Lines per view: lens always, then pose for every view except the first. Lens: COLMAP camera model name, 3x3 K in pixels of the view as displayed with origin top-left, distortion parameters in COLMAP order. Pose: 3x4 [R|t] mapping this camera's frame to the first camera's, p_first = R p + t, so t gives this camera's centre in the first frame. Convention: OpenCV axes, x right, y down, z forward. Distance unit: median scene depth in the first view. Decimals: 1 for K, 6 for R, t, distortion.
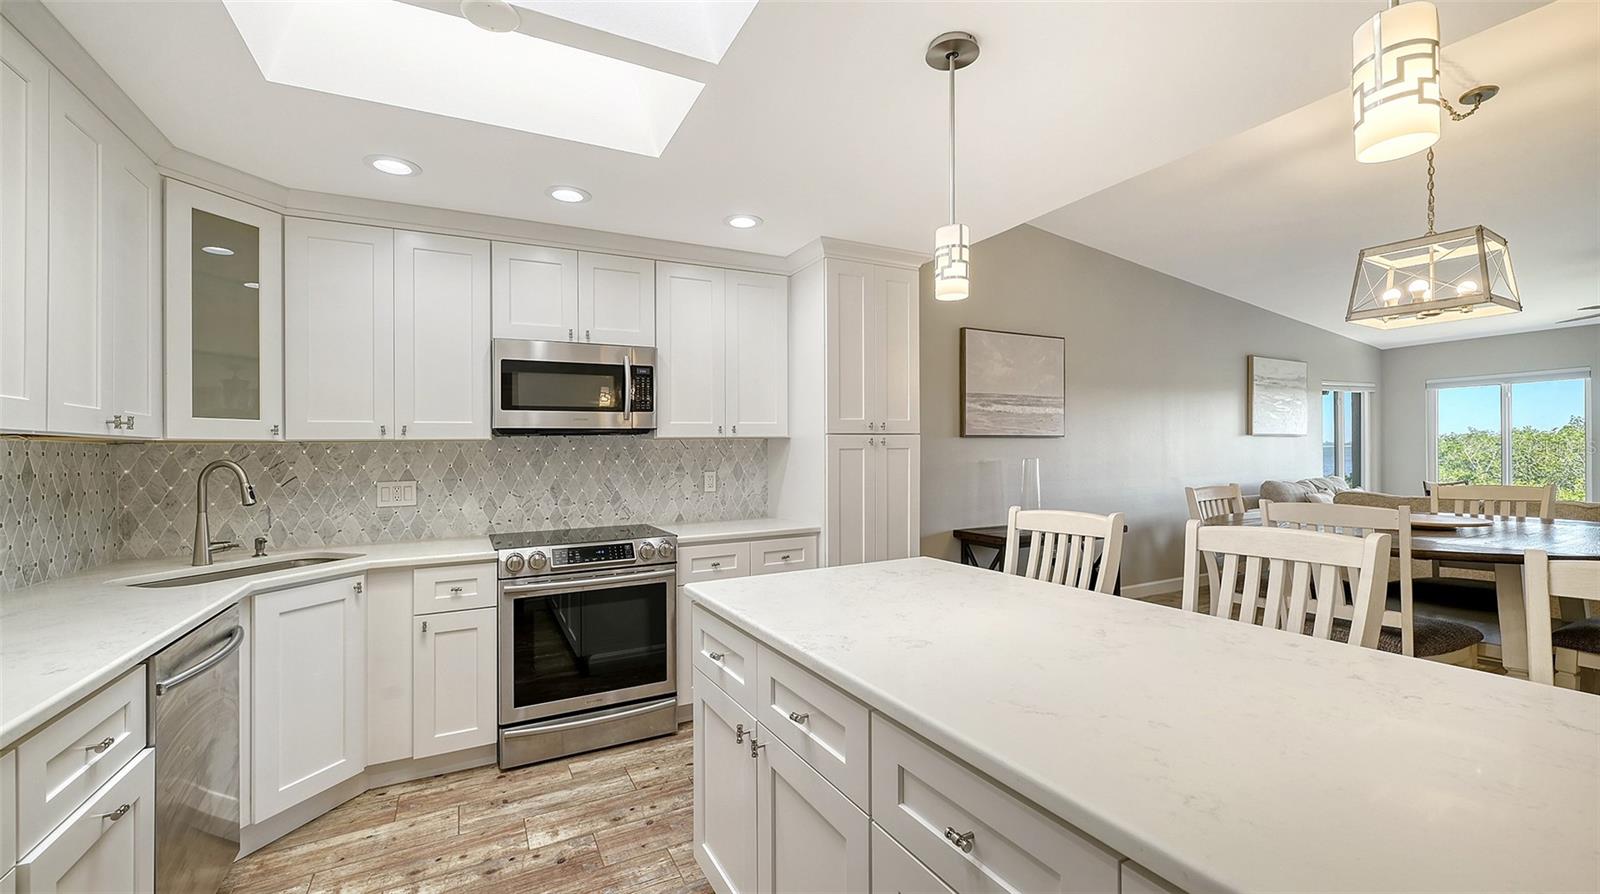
lens RADIAL K [[654.3, 0, 800.0], [0, 654.3, 447.0], [0, 0, 1]] dist [0.014885, 0.000121]
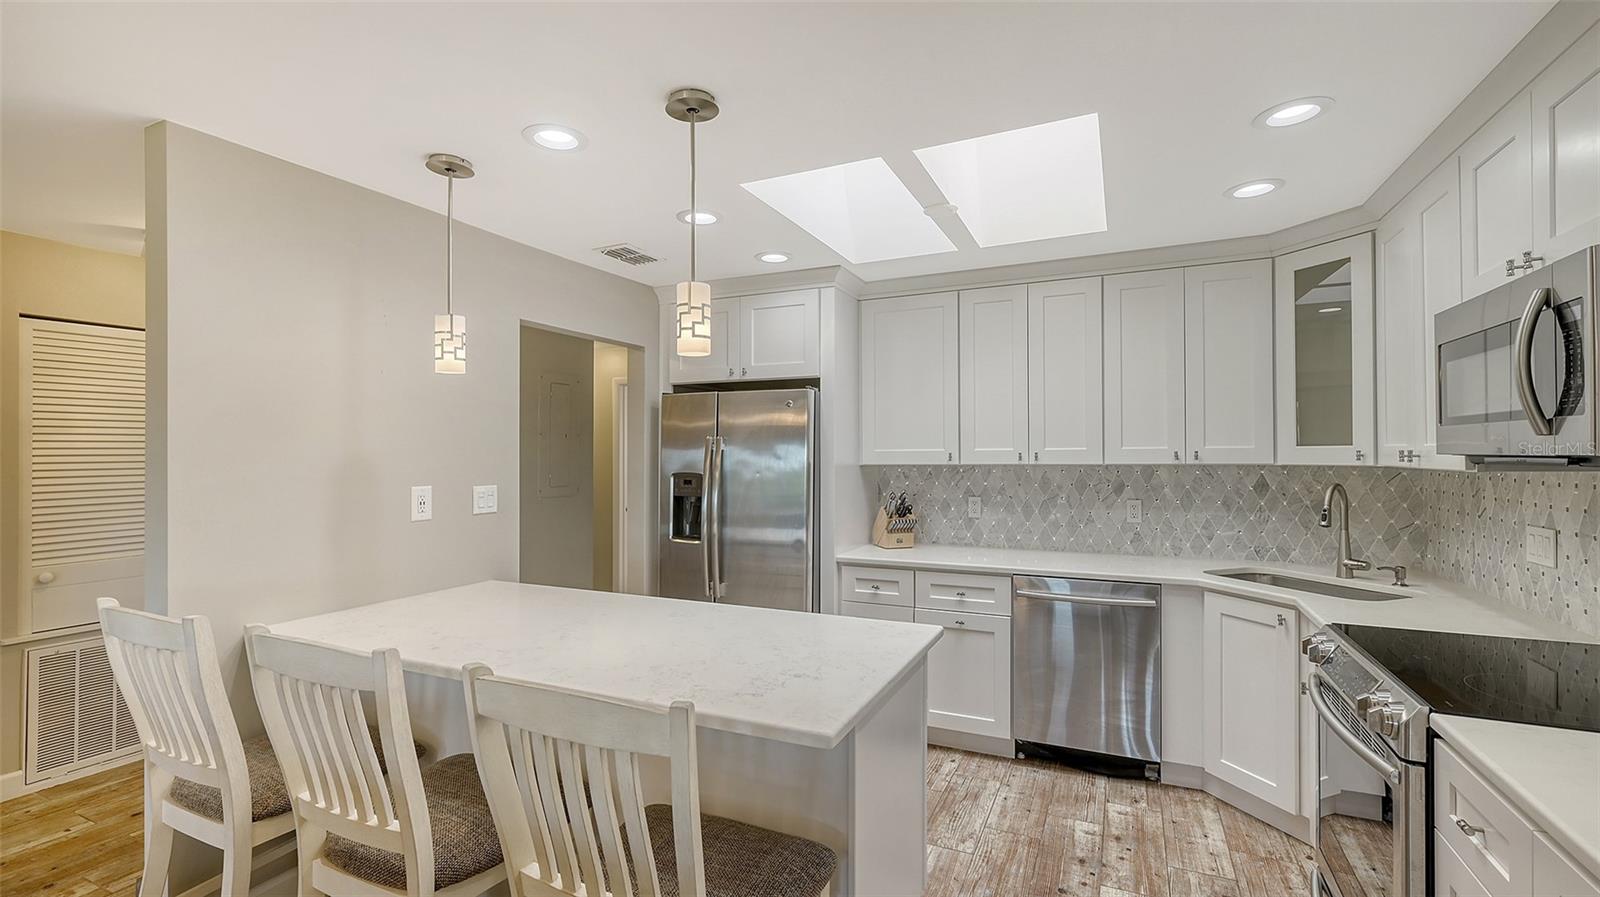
lens RADIAL K [[721.2, 0, 800.0], [0, 721.2, 448.5], [0, 0, 1]] dist [0.001496, -0.000334]
pose [[-0.795333, 0.021308, -0.605798, 0.572649], [0.026629, 0.999645, 0.000200, -0.065717], [0.605587, -0.015973, -0.795619, 1.508825]]
